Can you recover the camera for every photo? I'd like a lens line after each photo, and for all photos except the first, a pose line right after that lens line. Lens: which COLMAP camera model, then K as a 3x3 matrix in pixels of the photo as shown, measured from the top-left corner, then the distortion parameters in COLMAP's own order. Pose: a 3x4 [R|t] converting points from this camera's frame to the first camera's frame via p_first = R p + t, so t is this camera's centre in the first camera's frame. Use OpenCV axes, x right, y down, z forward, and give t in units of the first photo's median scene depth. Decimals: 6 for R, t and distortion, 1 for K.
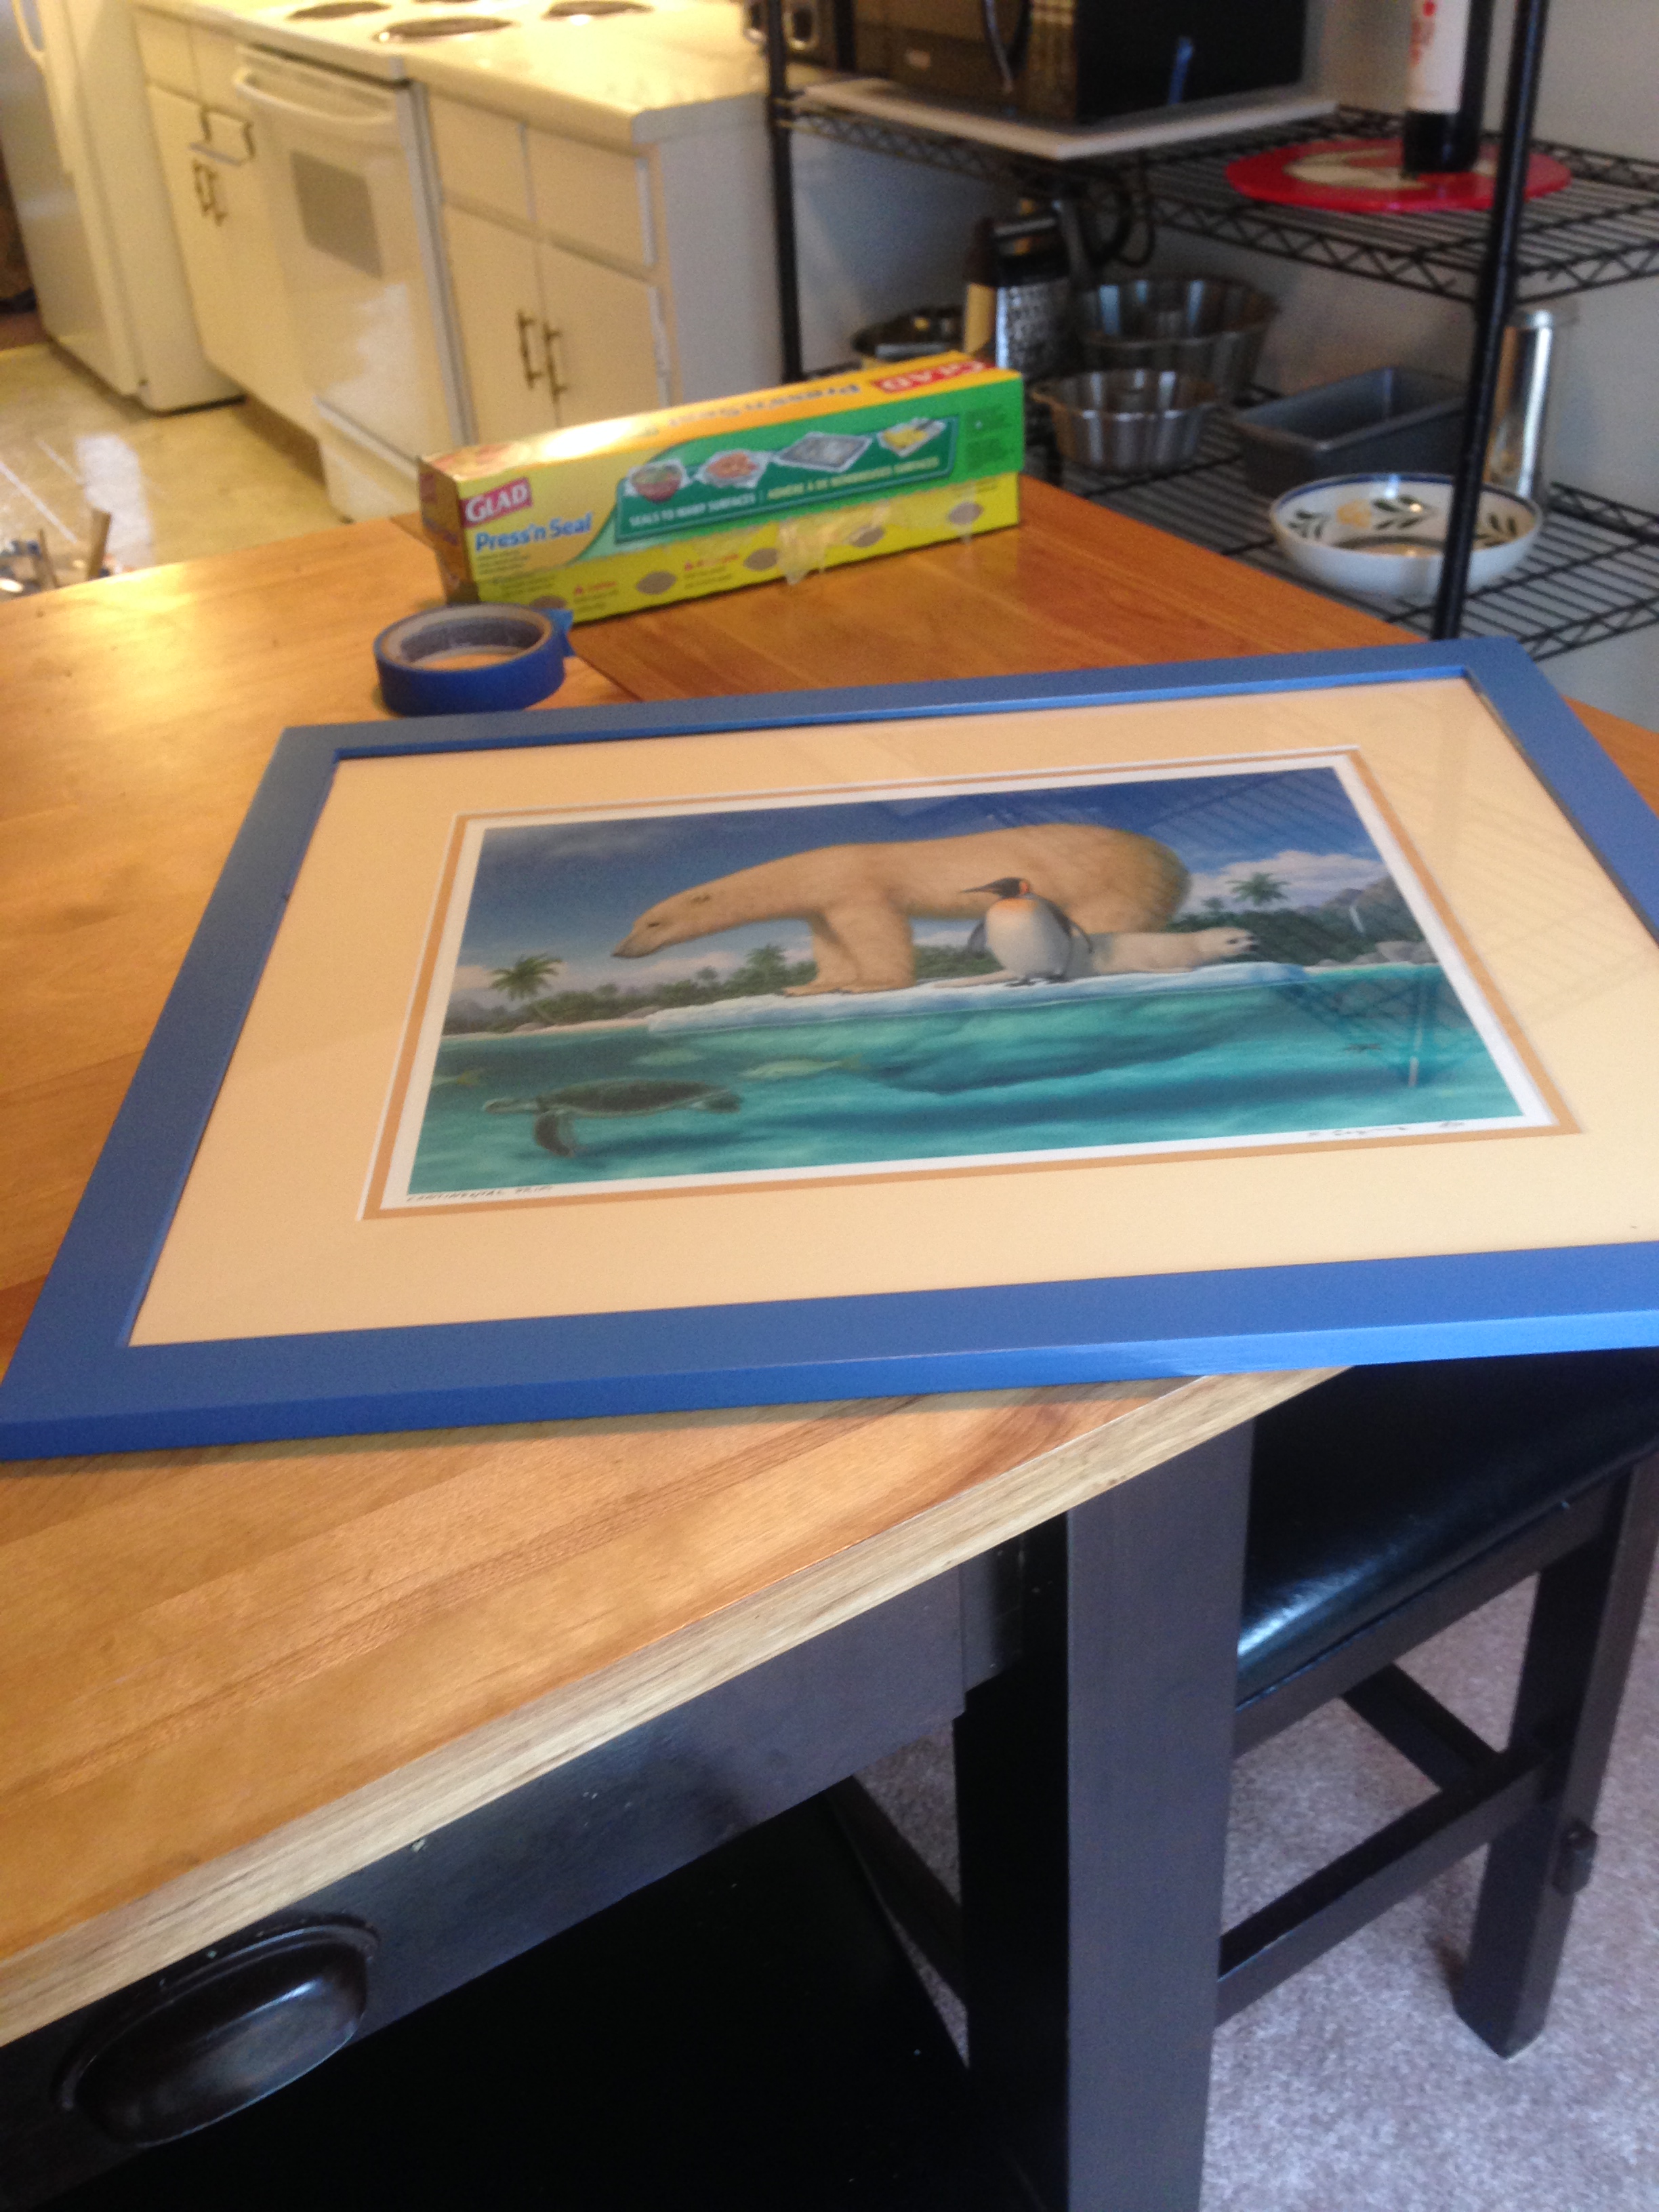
lens RADIAL K [[2099.0, 0, 829.7], [0, 2099.0, 1108.0], [0, 0, 1]] dist [0.136193, -0.348948]
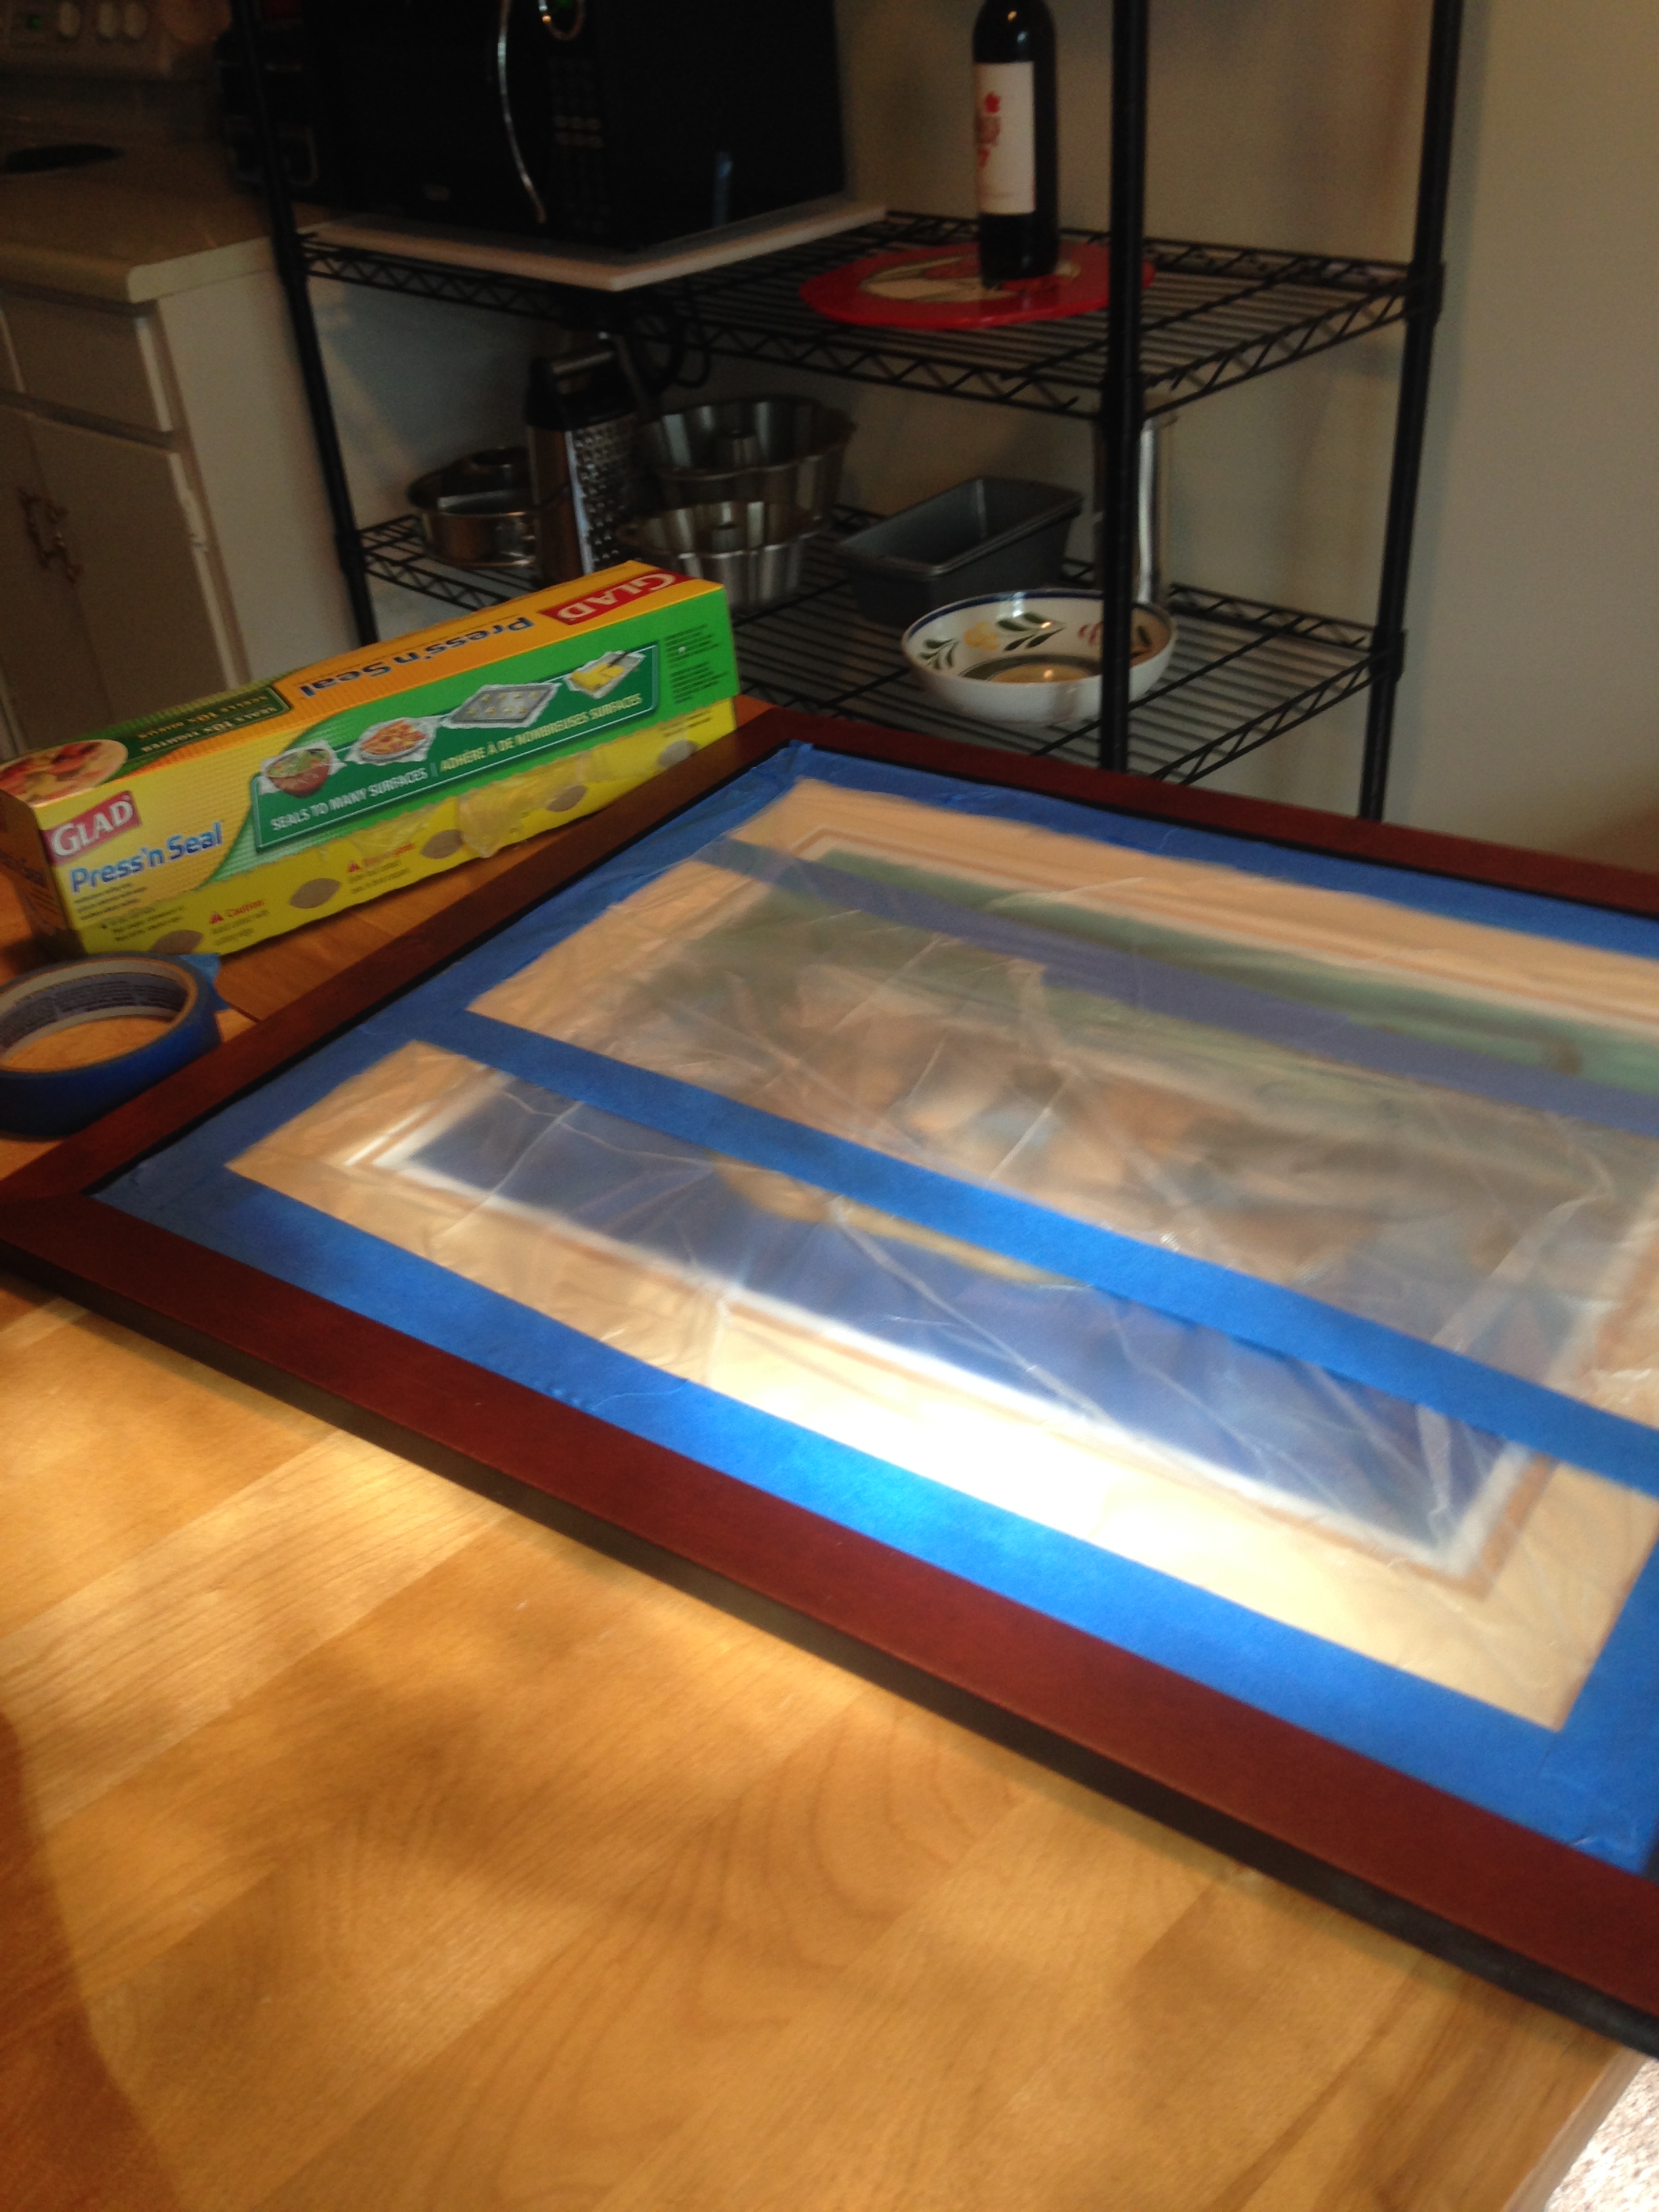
lens RADIAL K [[2023.4, 0, 829.9], [0, 2023.4, 1104.8], [0, 0, 1]] dist [0.032425, 0.001893]
pose [[0.969706, -0.148410, 0.194023, -0.034691], [0.153476, 0.988088, -0.011257, -0.084827], [-0.190041, 0.040694, 0.980932, 0.146357]]
